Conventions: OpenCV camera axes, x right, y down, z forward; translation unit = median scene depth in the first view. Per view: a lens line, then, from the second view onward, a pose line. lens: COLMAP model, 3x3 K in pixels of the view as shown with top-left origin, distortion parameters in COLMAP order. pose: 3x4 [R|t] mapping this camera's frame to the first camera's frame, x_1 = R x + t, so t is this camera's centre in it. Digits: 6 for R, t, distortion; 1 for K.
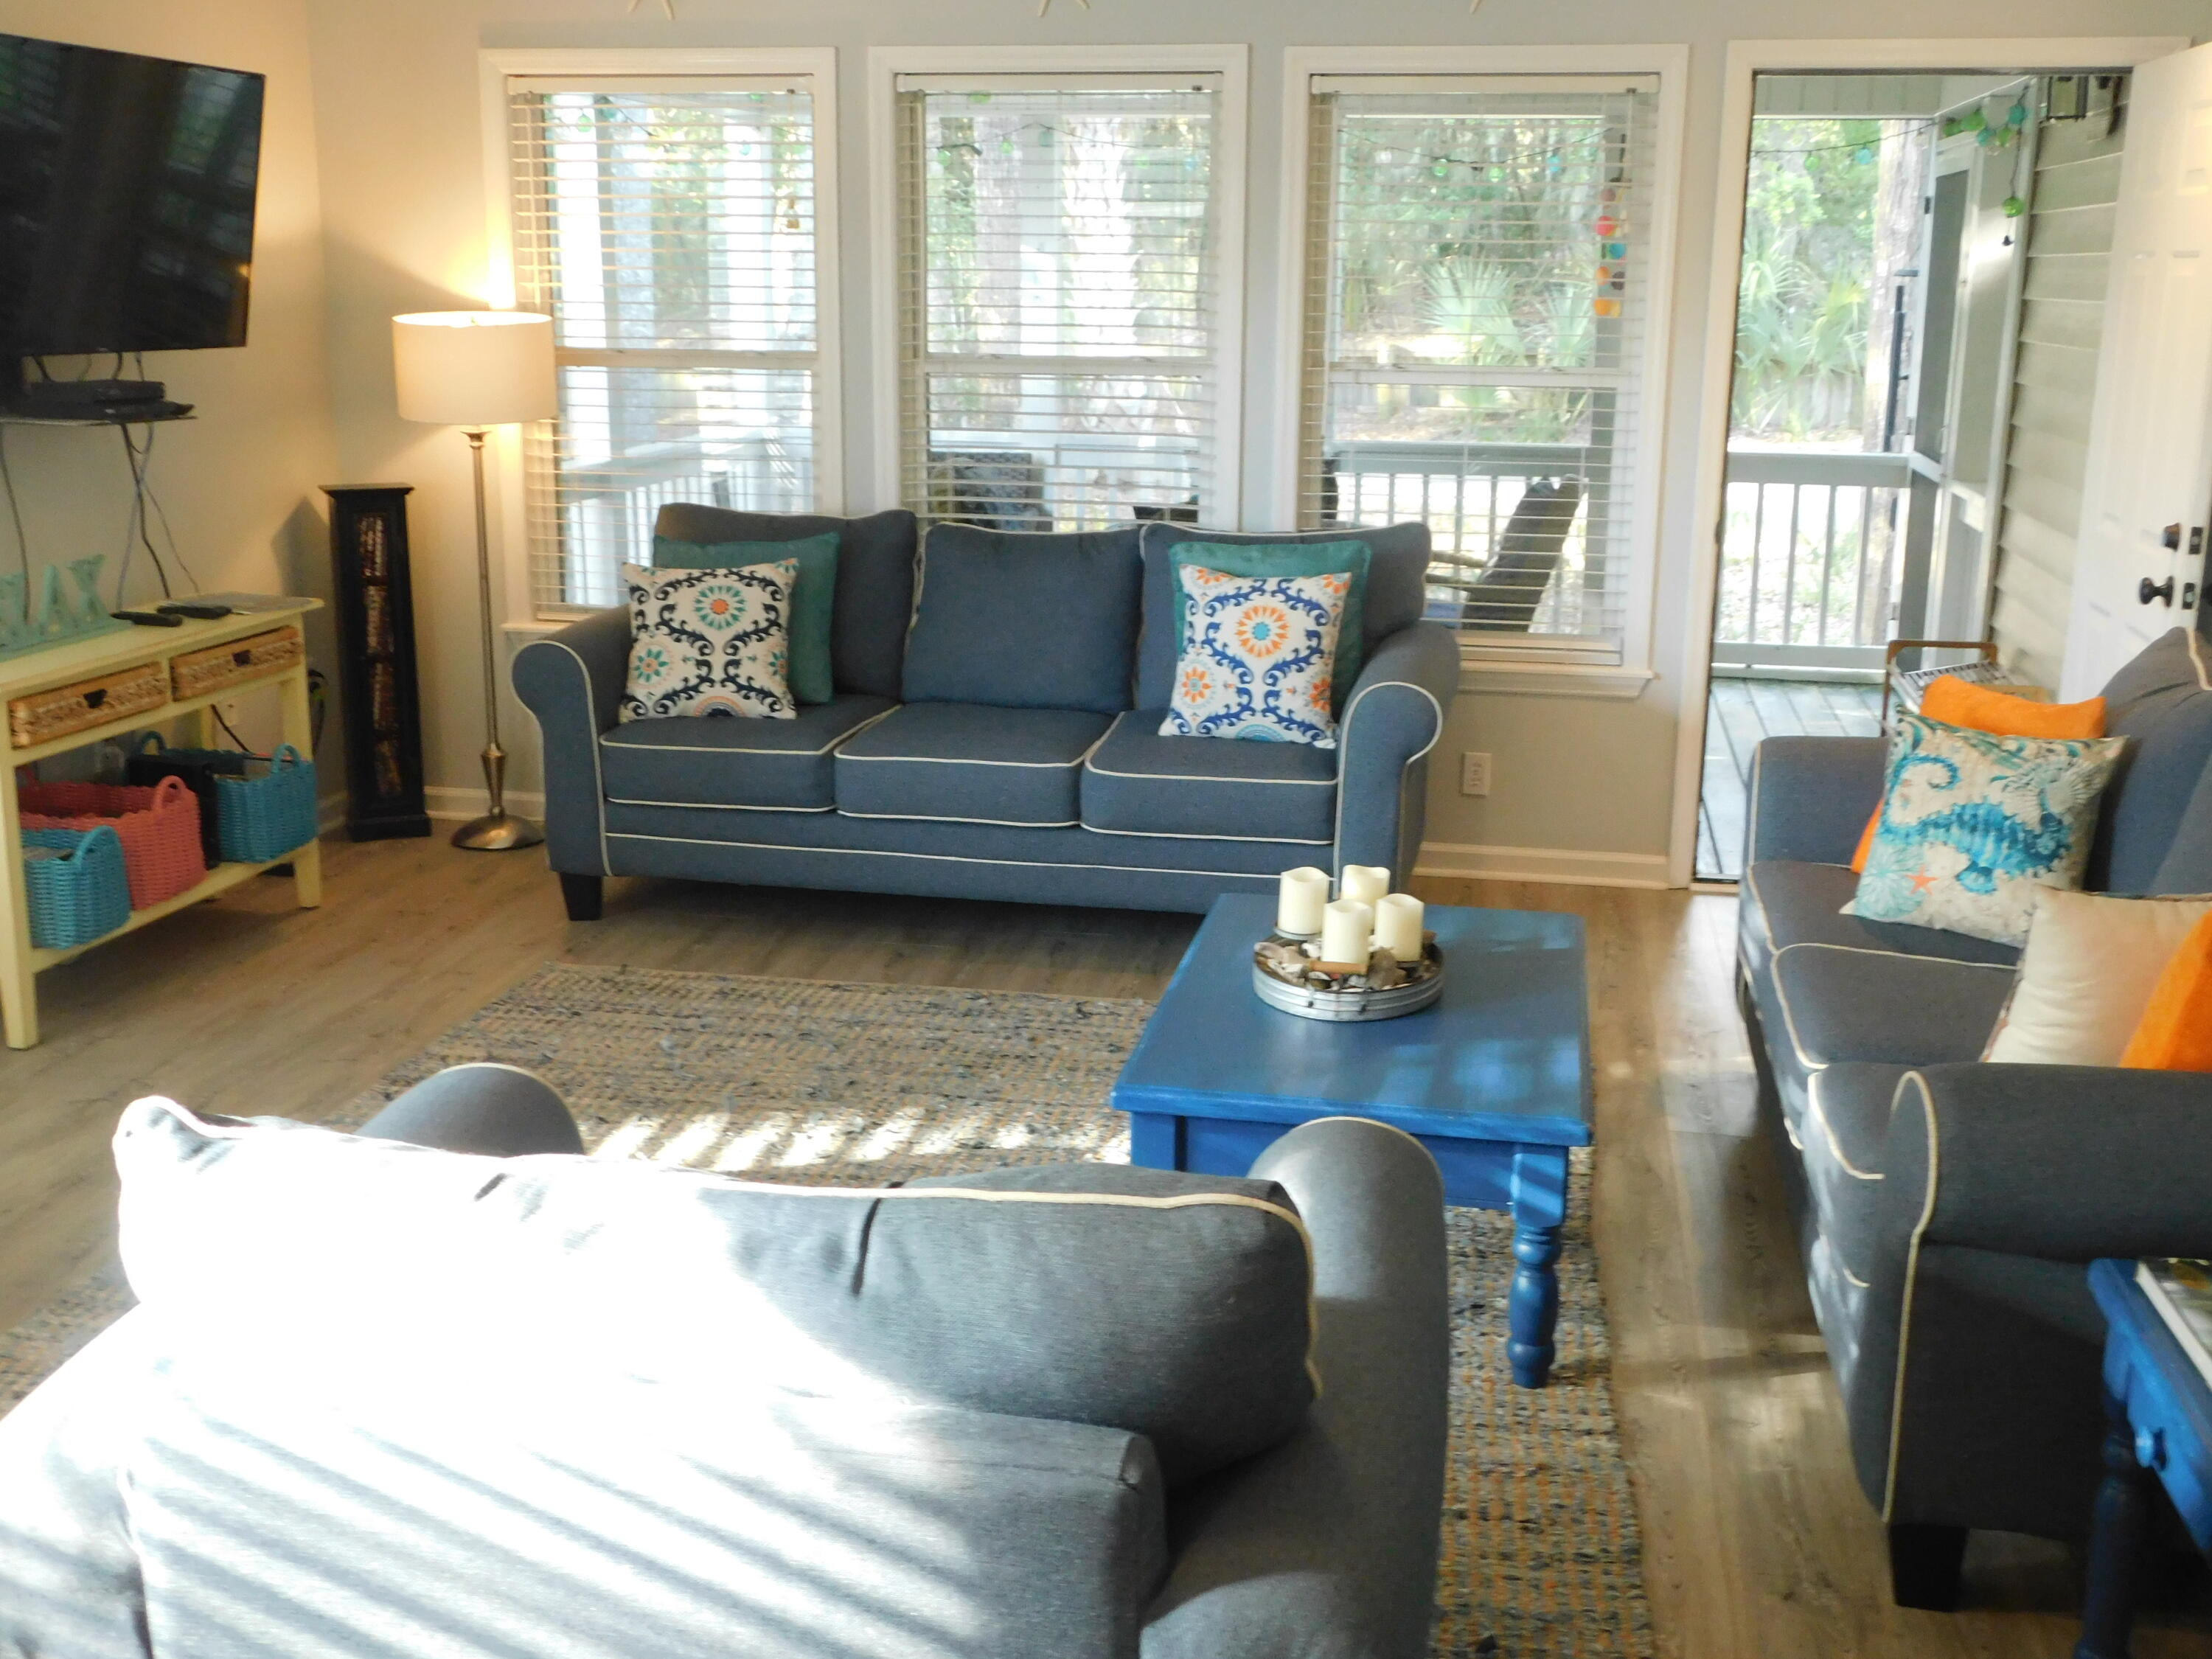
lens RADIAL K [[2299.6, 0, 1119.5], [0, 2299.6, 844.8], [0, 0, 1]] dist [-0.007277, 0.000000]
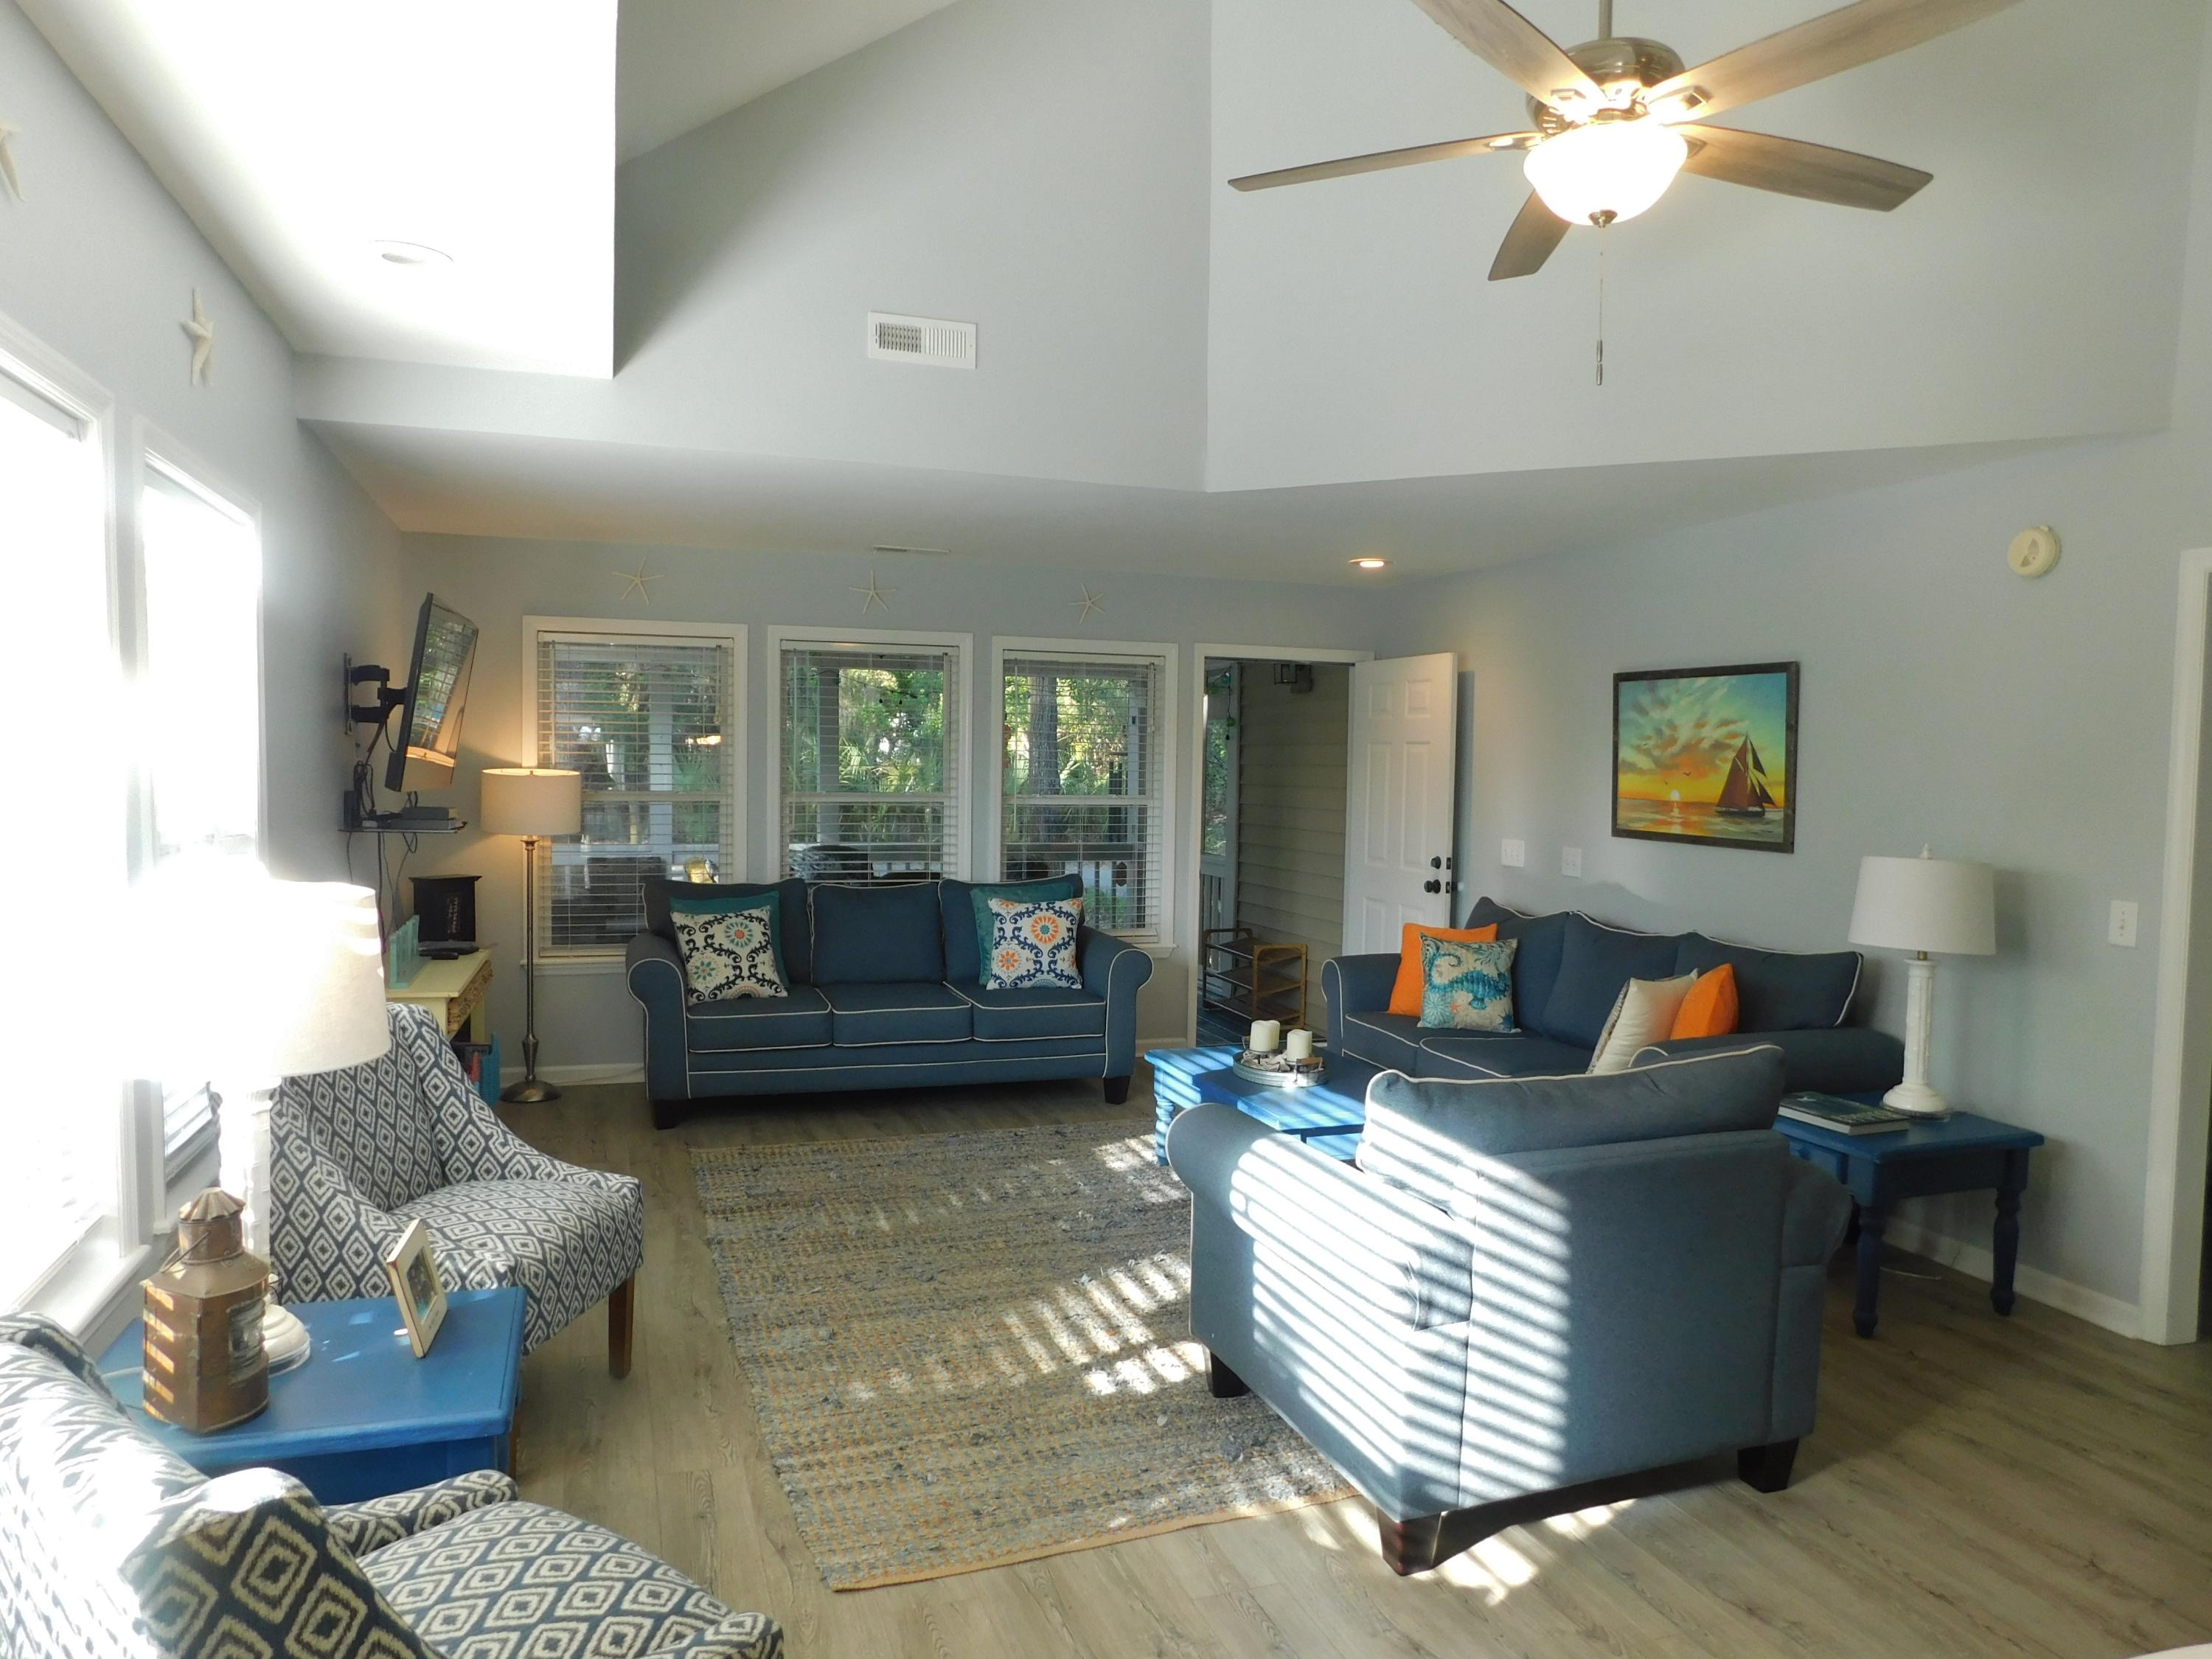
lens RADIAL K [[1462.6, 0, 1097.4], [0, 1462.6, 816.0], [0, 0, 1]] dist [-0.043450, 0.034566]
pose [[0.871345, -0.014798, 0.490448, -0.477588], [0.112776, 0.978826, -0.170827, 0.026418], [-0.477535, 0.204160, 0.854564, -0.077860]]
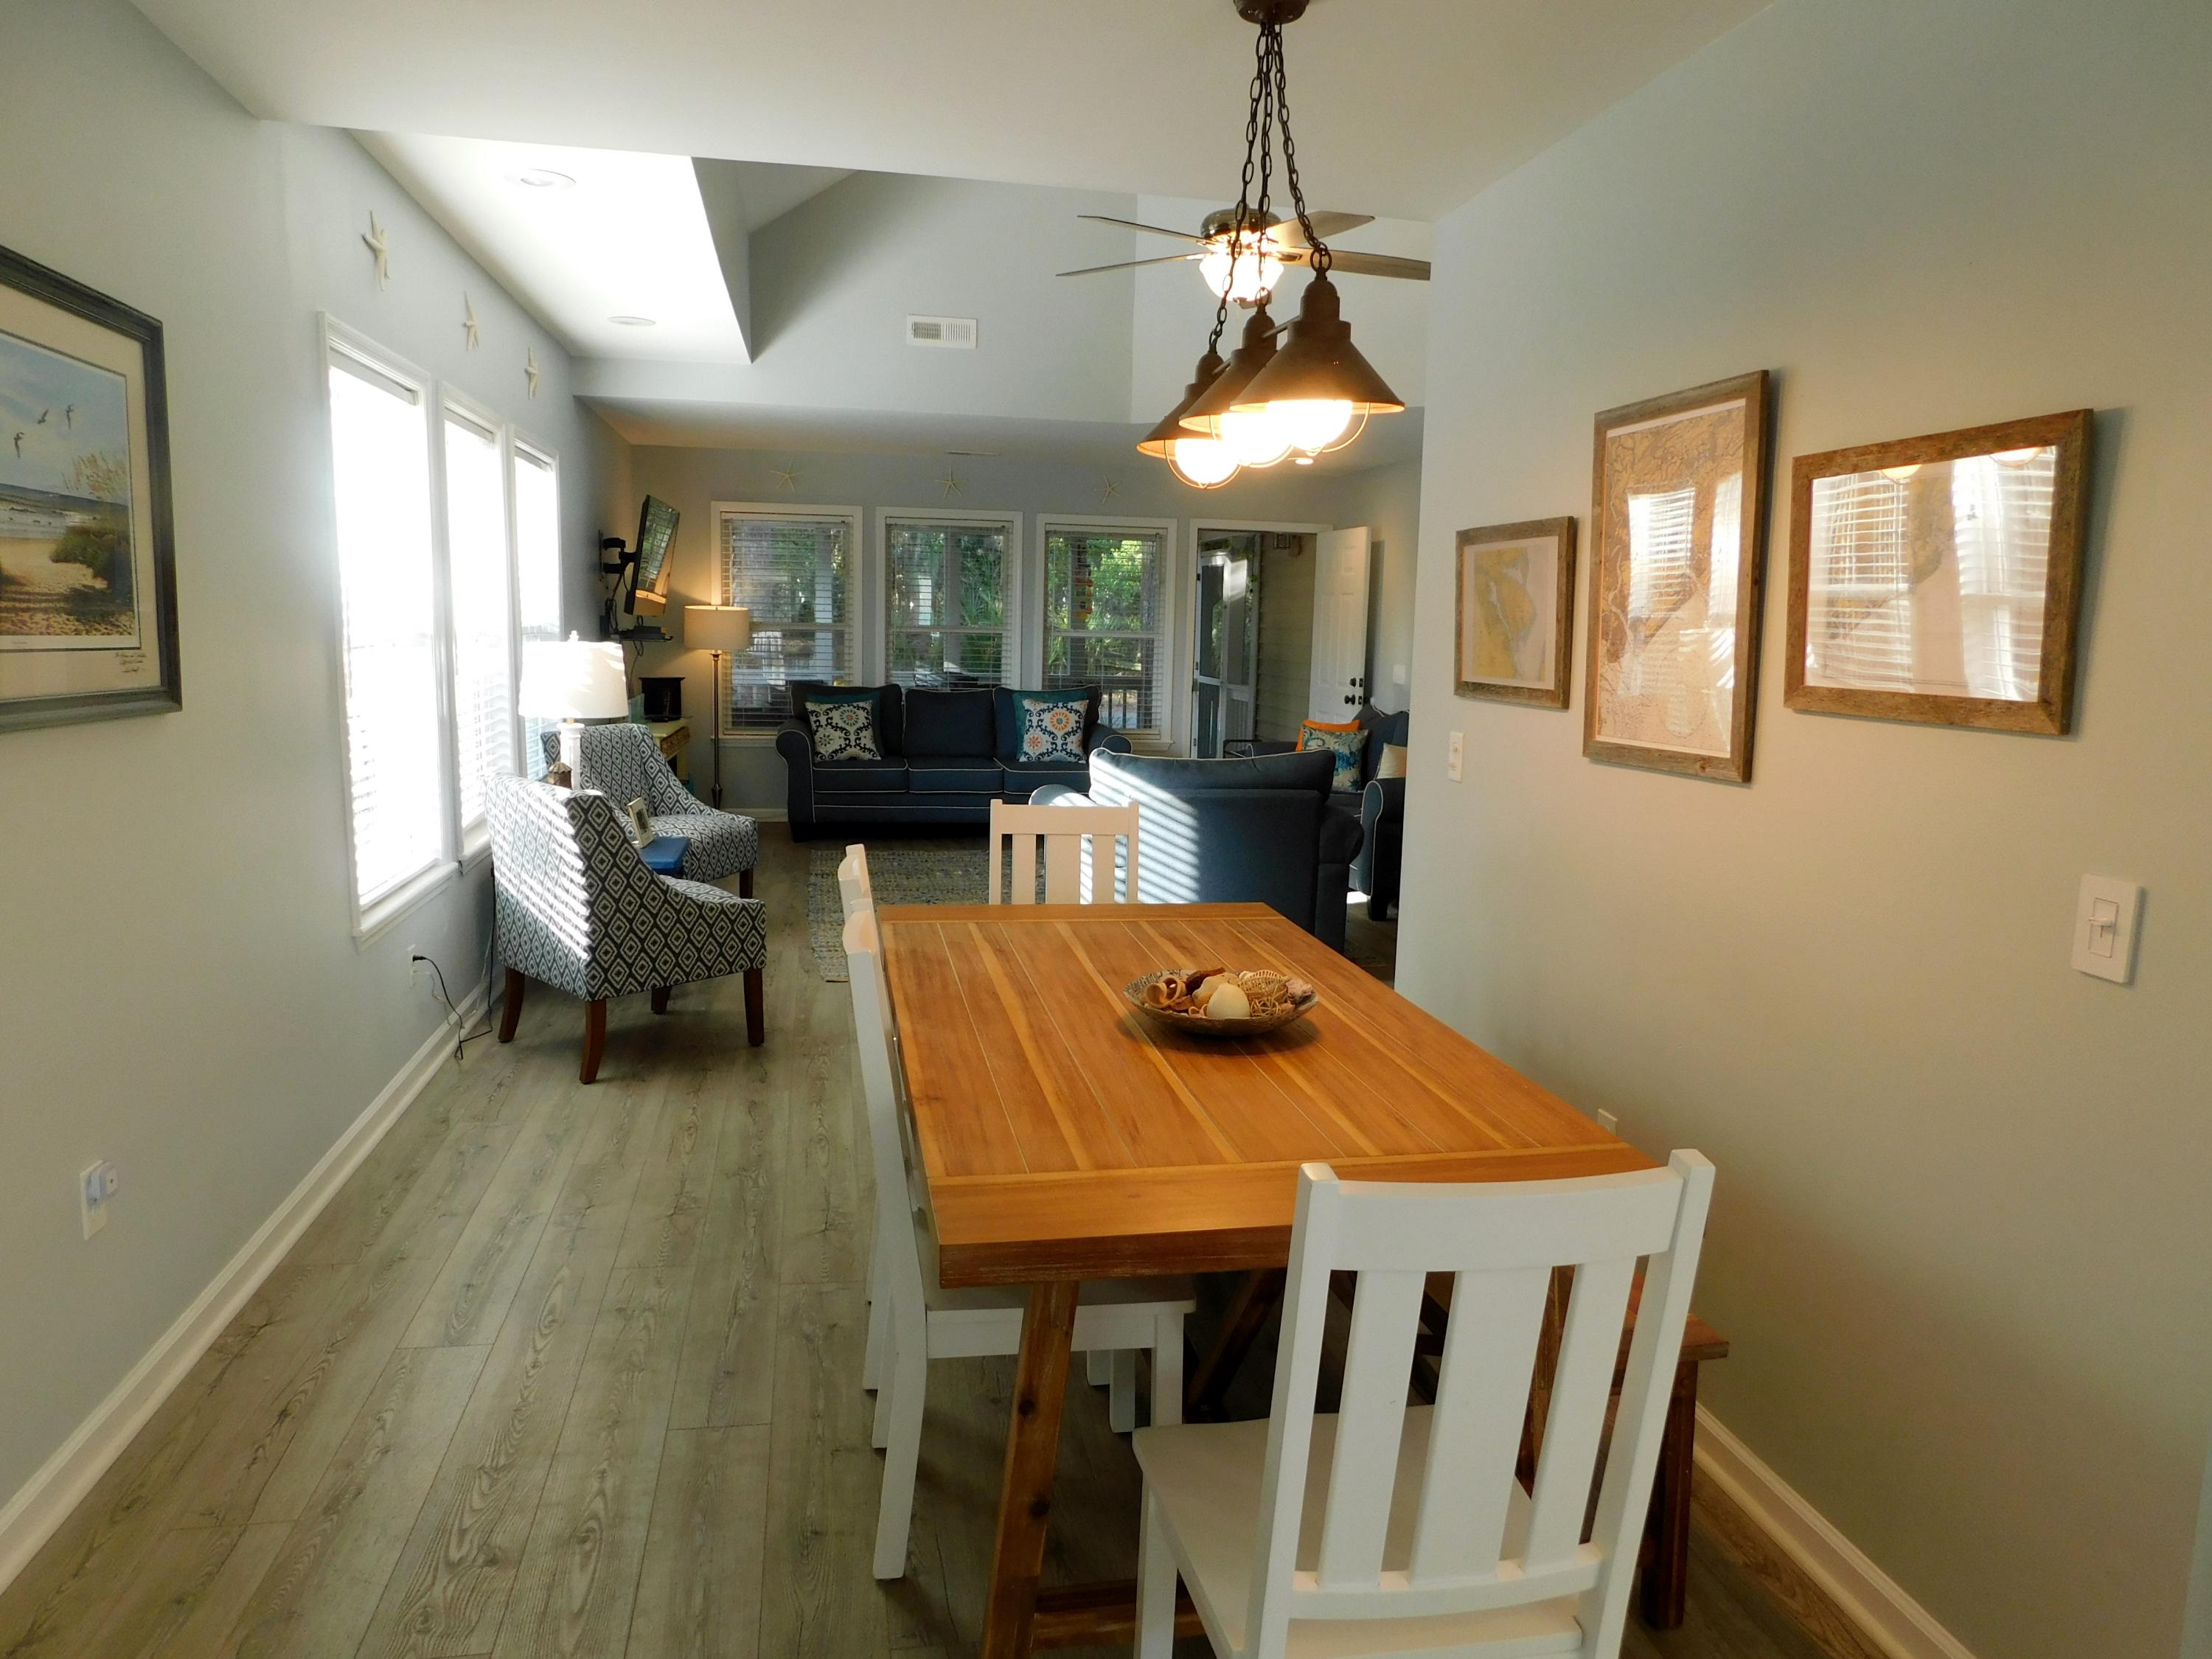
lens RADIAL K [[1462.6, 0, 1107.7], [0, 1462.6, 809.9], [0, 0, 1]] dist [-0.043450, 0.034566]
pose [[0.929545, -0.034591, 0.367083, -0.512484], [0.073750, 0.992913, -0.093189, 0.173567], [-0.361258, 0.113696, 0.925508, -0.608708]]
